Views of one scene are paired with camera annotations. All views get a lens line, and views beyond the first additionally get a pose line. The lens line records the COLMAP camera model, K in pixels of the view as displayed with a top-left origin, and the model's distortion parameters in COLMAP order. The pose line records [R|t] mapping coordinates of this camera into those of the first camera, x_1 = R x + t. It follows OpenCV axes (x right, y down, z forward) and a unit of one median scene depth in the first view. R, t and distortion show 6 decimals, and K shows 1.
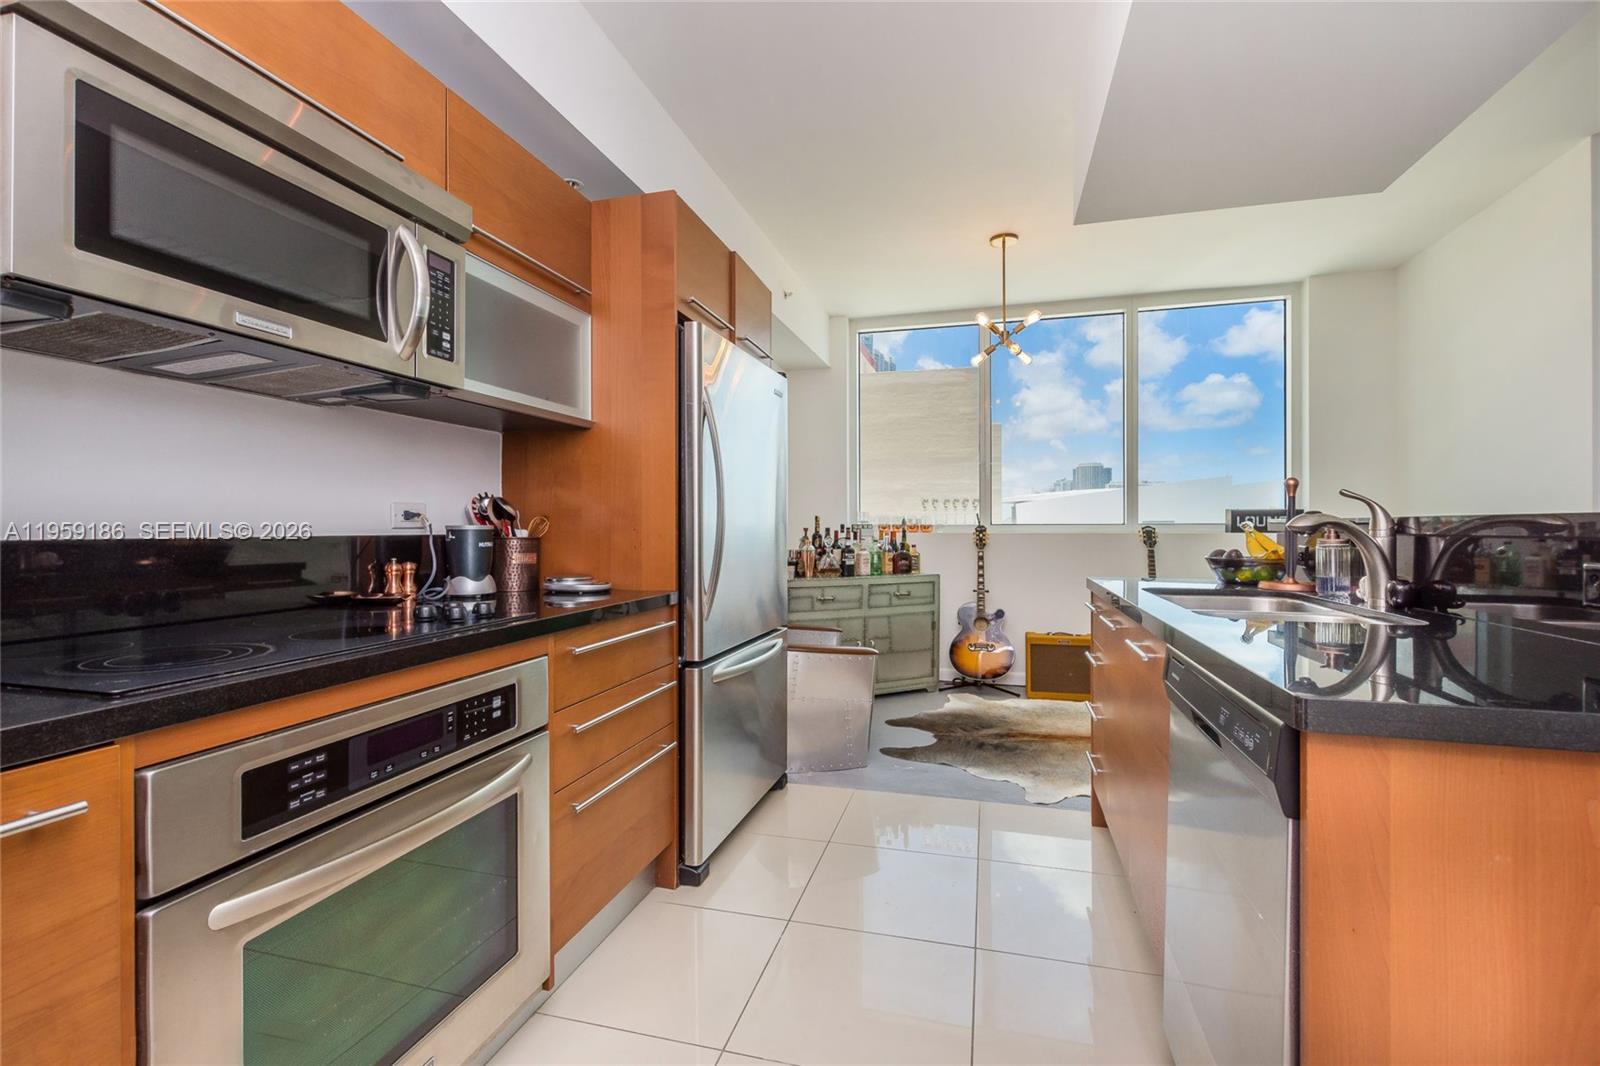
lens RADIAL K [[699.9, 0, 809.0], [0, 699.9, 524.9], [0, 0, 1]] dist [0.008905, -0.000386]
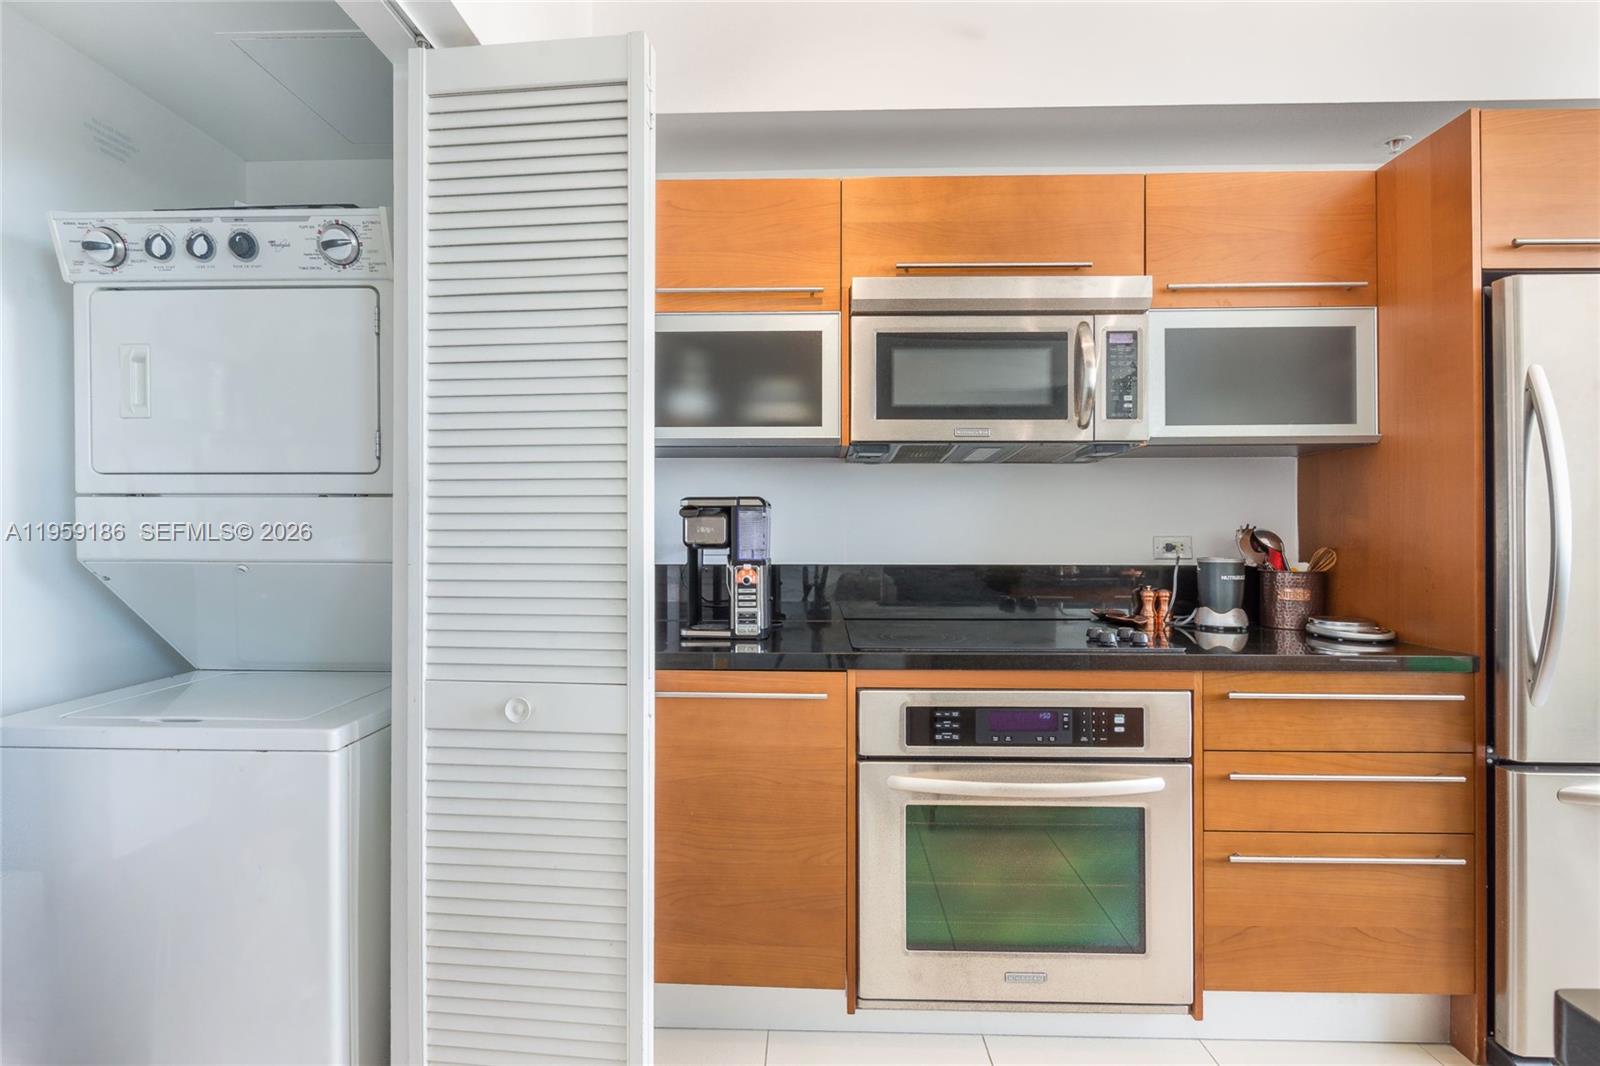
lens RADIAL K [[730.2, 0, 800.6], [0, 730.2, 528.3], [0, 0, 1]] dist [-0.002403, 0.000923]
pose [[0.230820, -0.008142, -0.972962, 0.429729], [0.000642, 0.999966, -0.008216, -0.035614], [0.972996, 0.001271, 0.230818, 0.157696]]
